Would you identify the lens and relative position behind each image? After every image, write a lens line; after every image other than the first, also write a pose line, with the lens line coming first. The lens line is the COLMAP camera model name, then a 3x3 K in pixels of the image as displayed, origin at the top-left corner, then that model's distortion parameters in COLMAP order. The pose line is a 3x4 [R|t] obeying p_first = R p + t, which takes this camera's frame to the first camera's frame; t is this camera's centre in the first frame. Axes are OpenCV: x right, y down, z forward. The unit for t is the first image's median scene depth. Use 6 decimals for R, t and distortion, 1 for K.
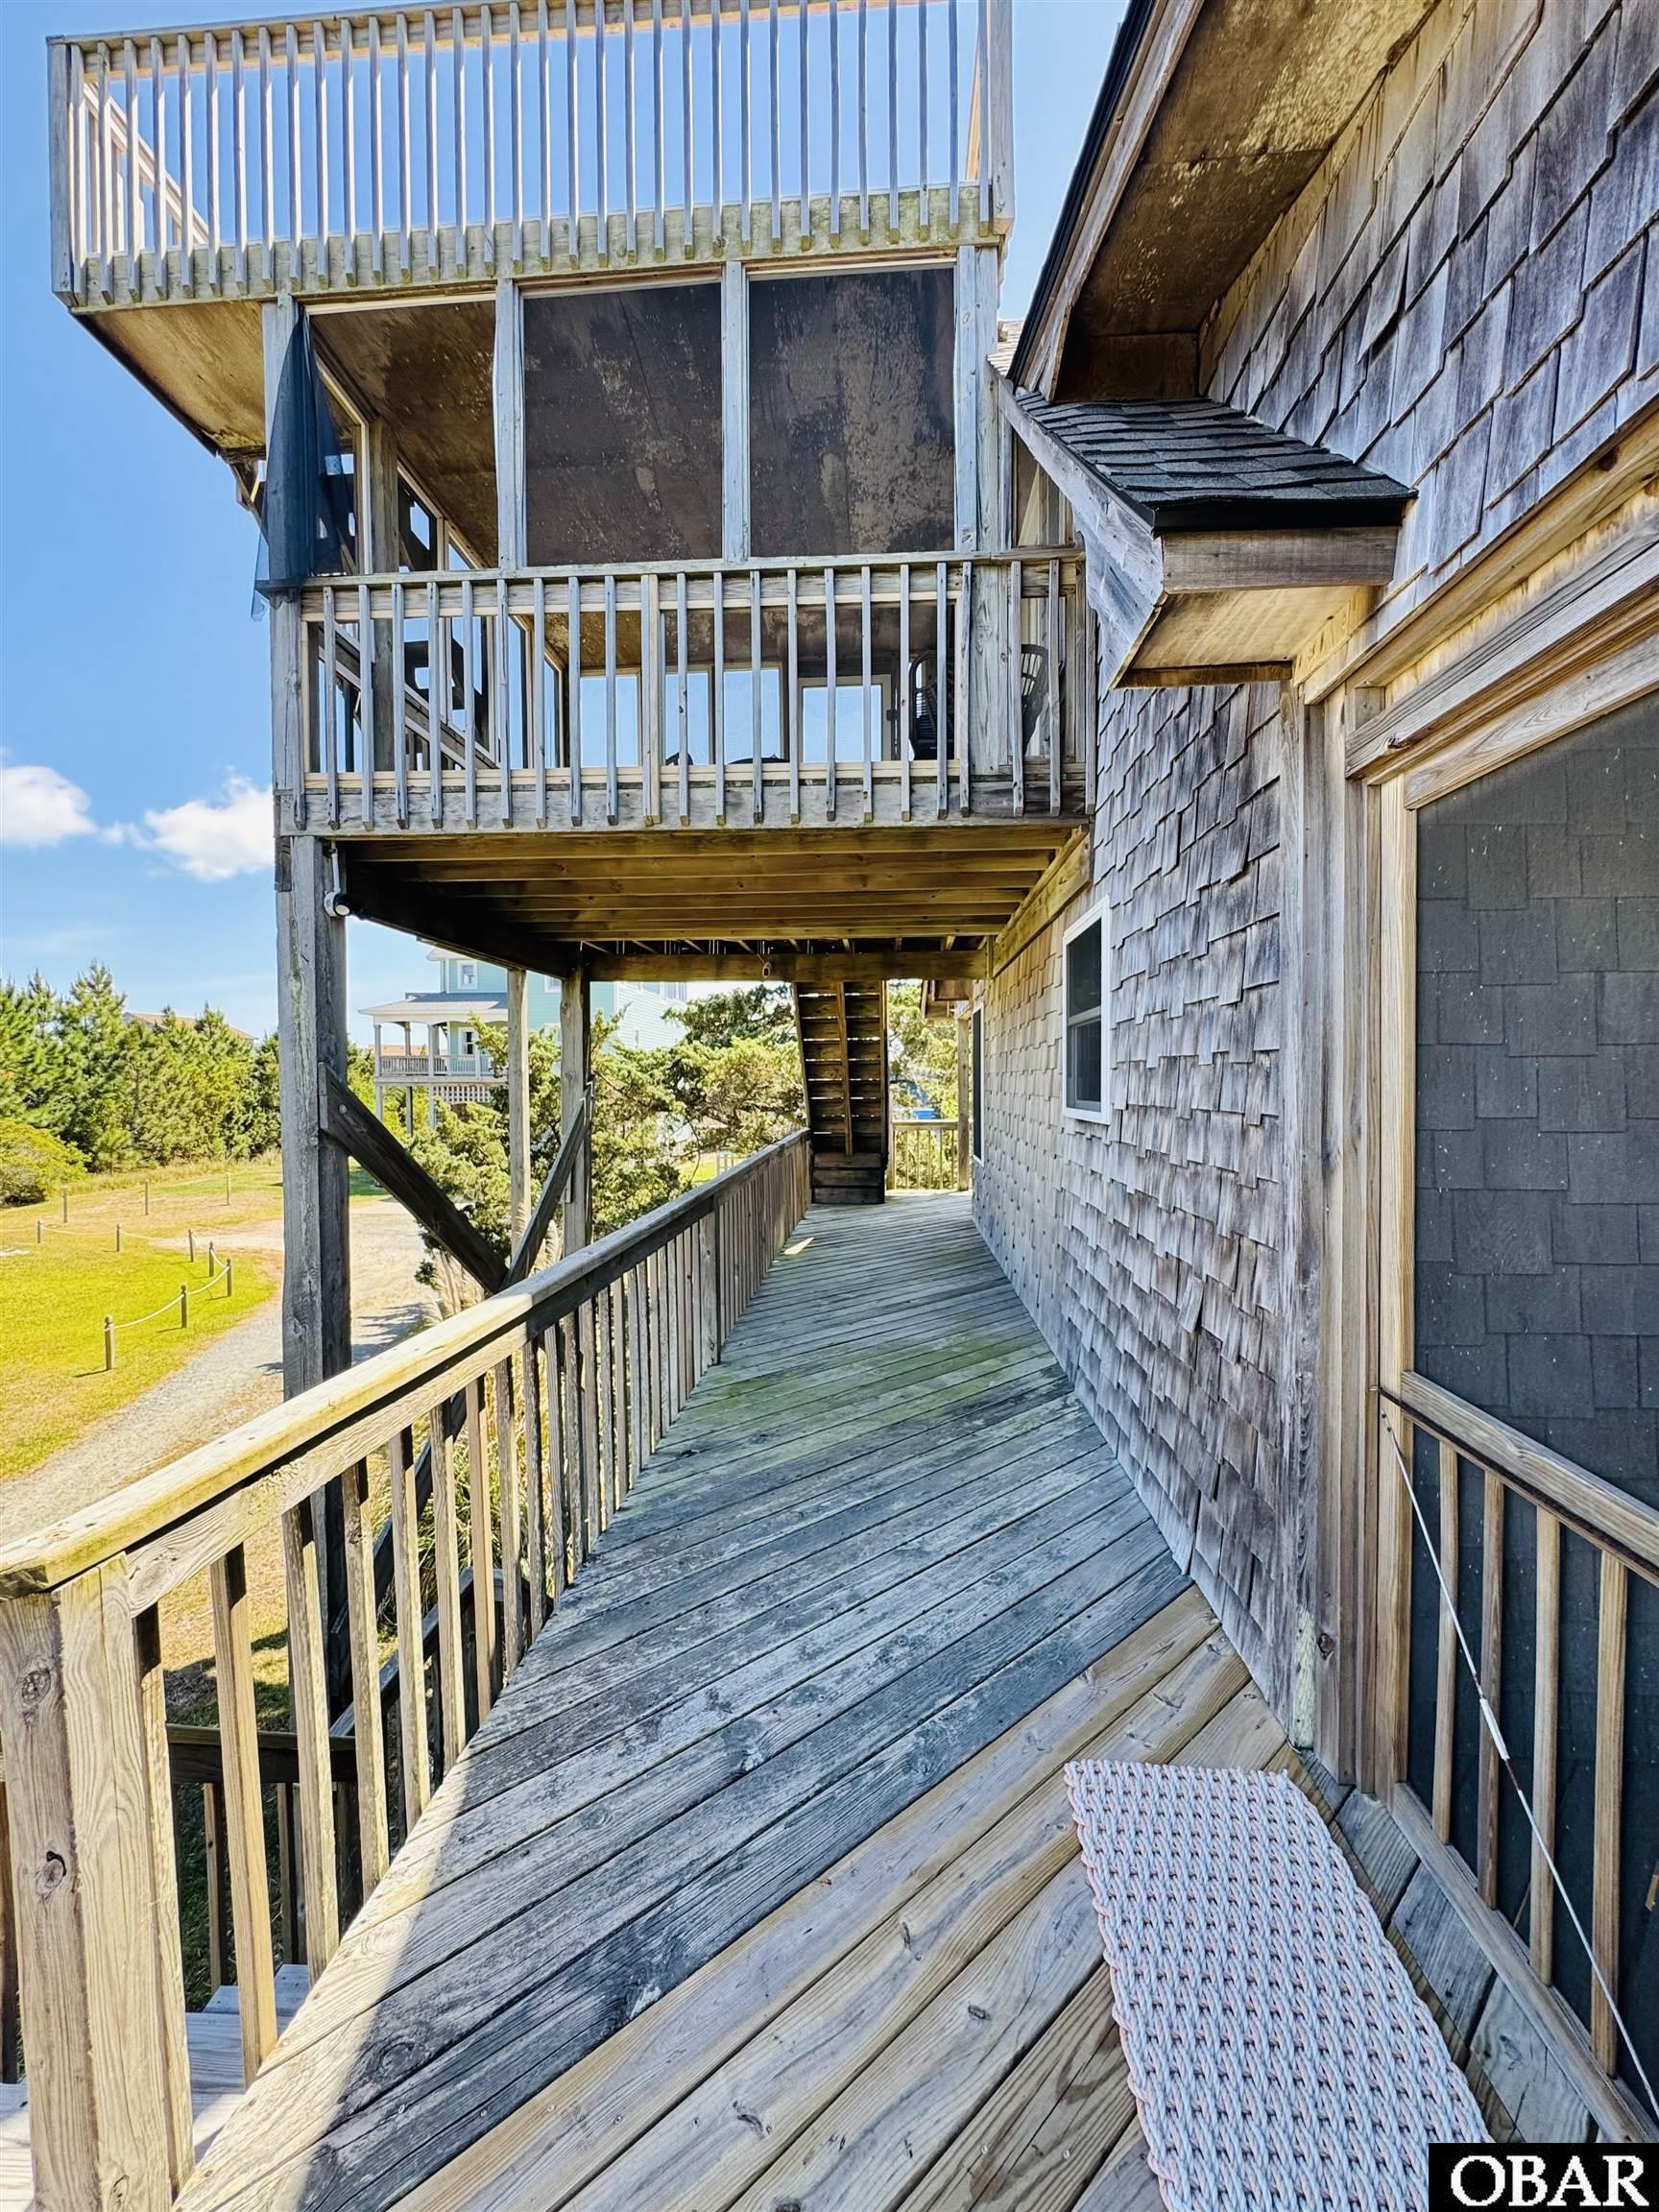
lens RADIAL K [[890.2, 0, 833.0], [0, 890.2, 1103.7], [0, 0, 1]] dist [-0.000938, 0.000150]
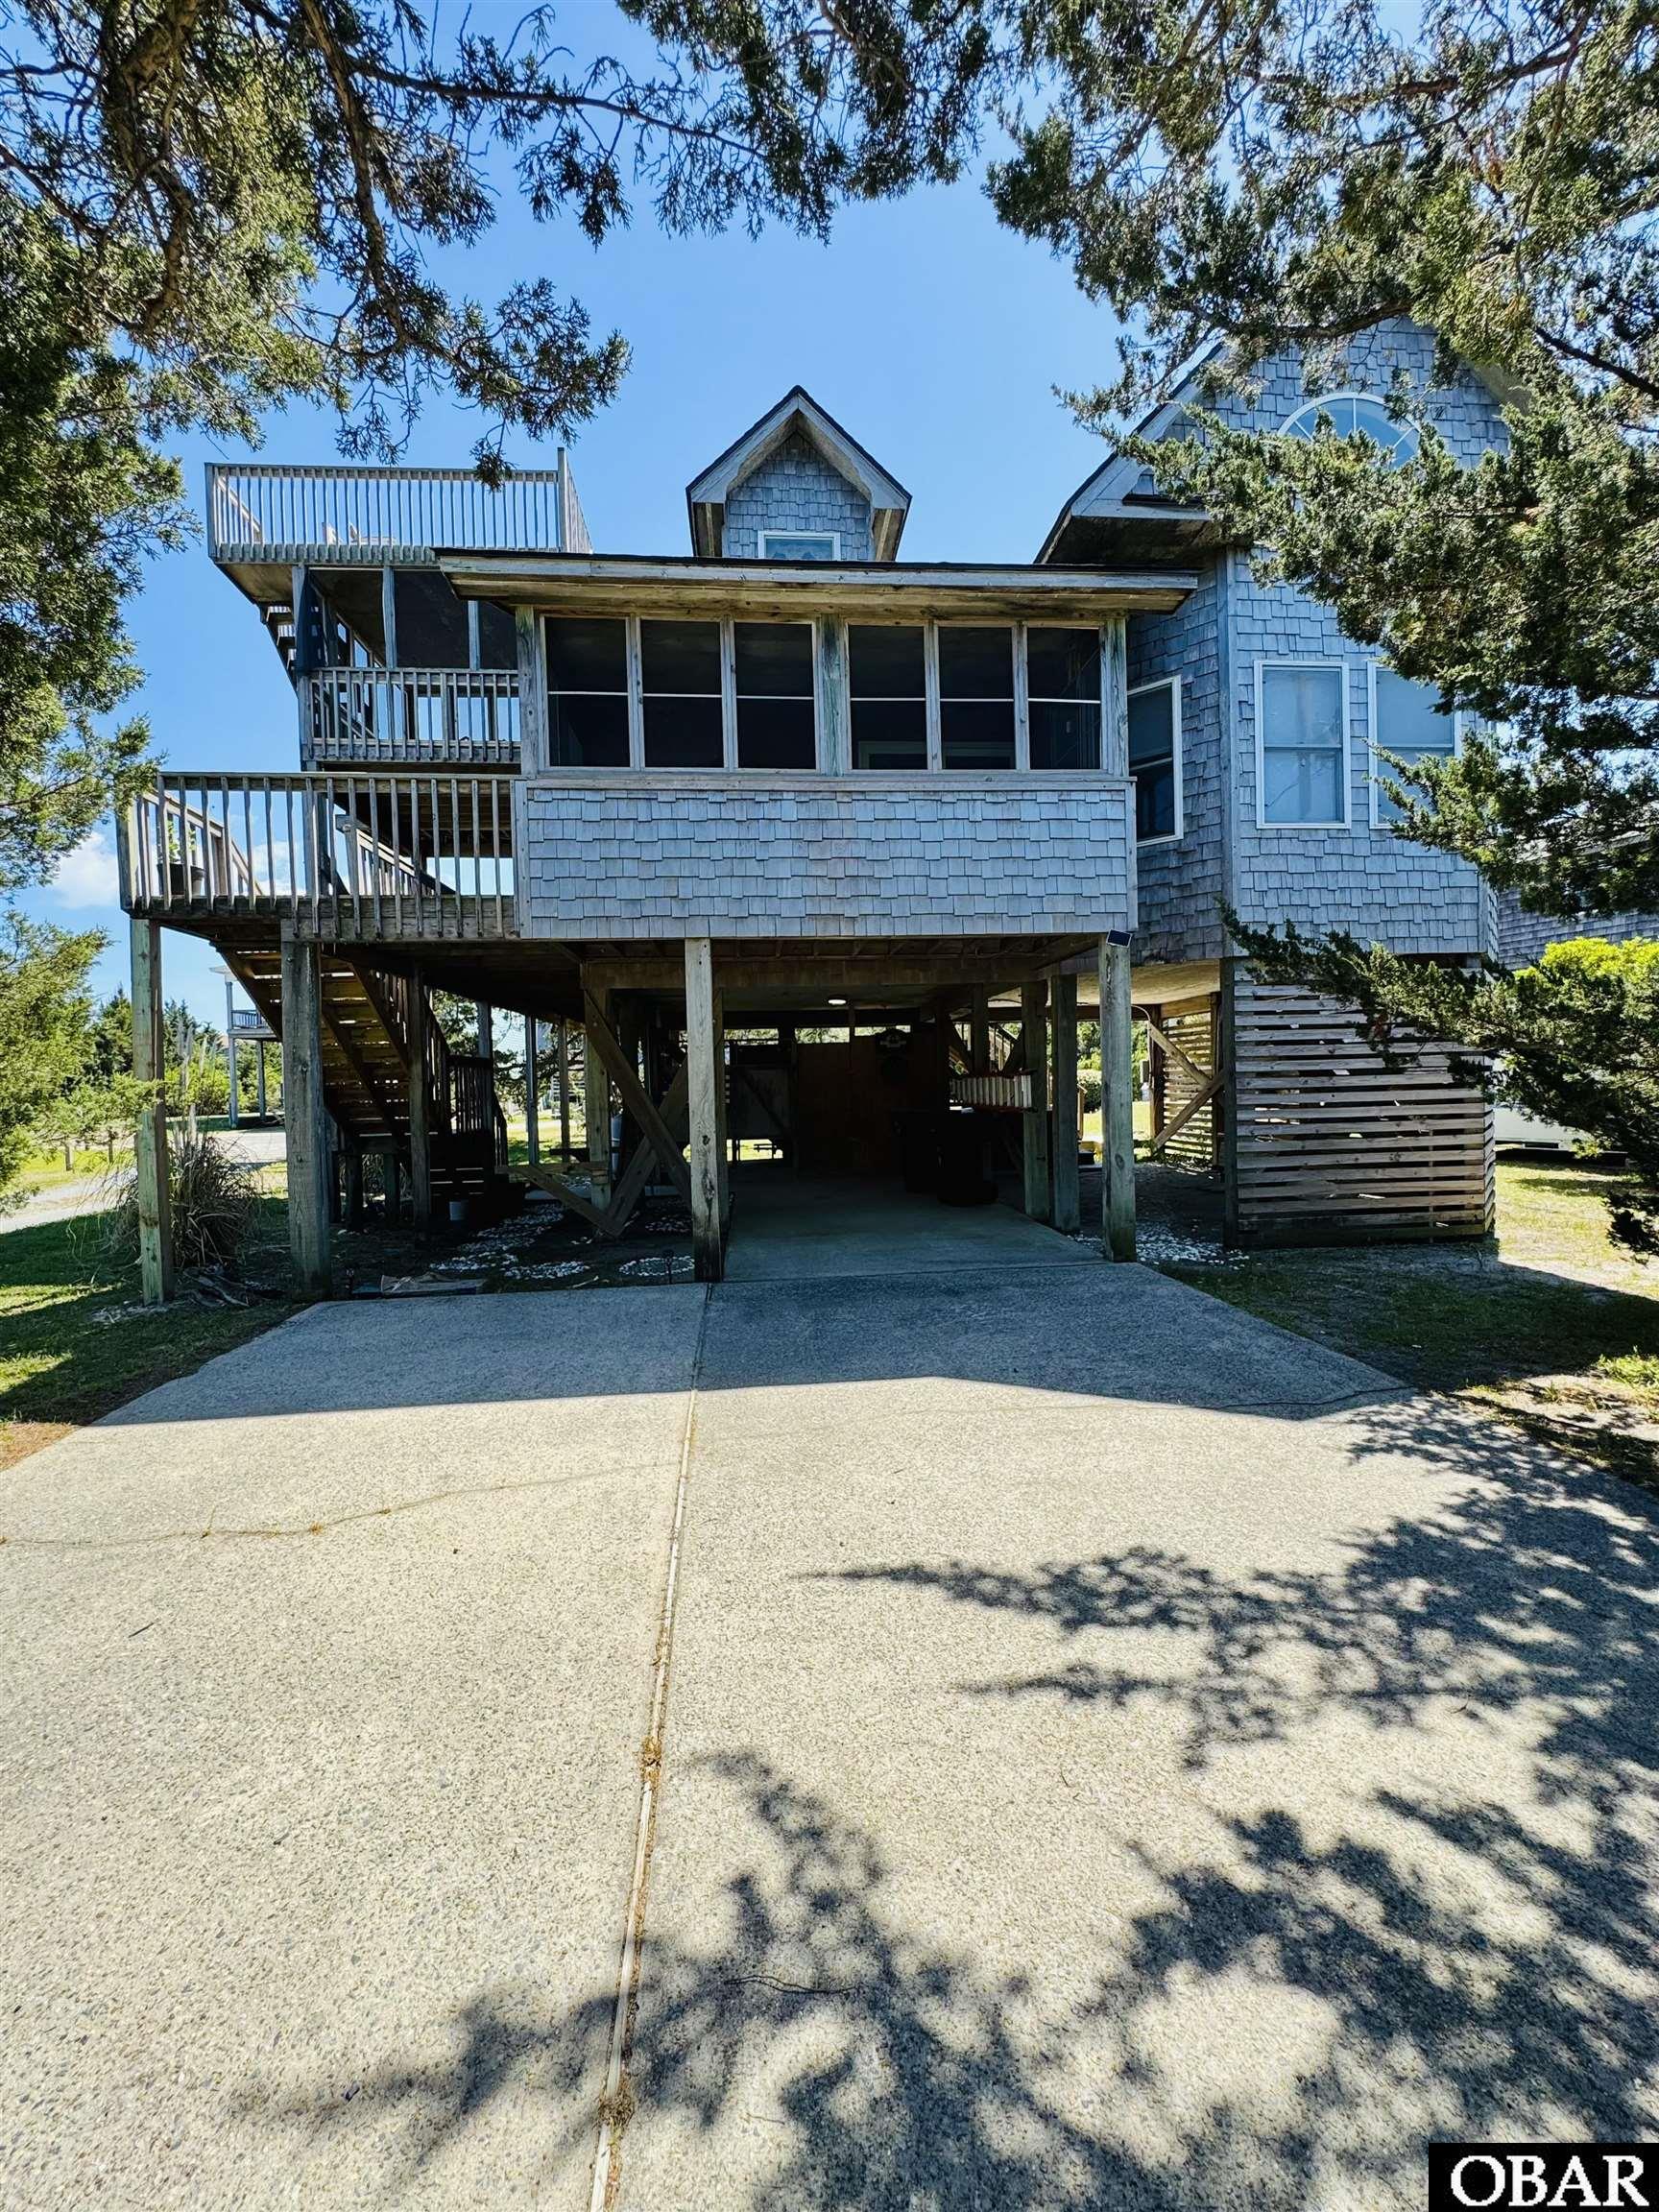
lens RADIAL K [[890.2, 0, 833.0], [0, 890.2, 1103.7], [0, 0, 1]] dist [-0.000938, 0.000150]
pose [[0.988195, -0.020640, 0.151804, 0.548526], [0.021956, 0.999734, -0.006998, 0.806657], [-0.151619, 0.010248, 0.988386, -1.931200]]
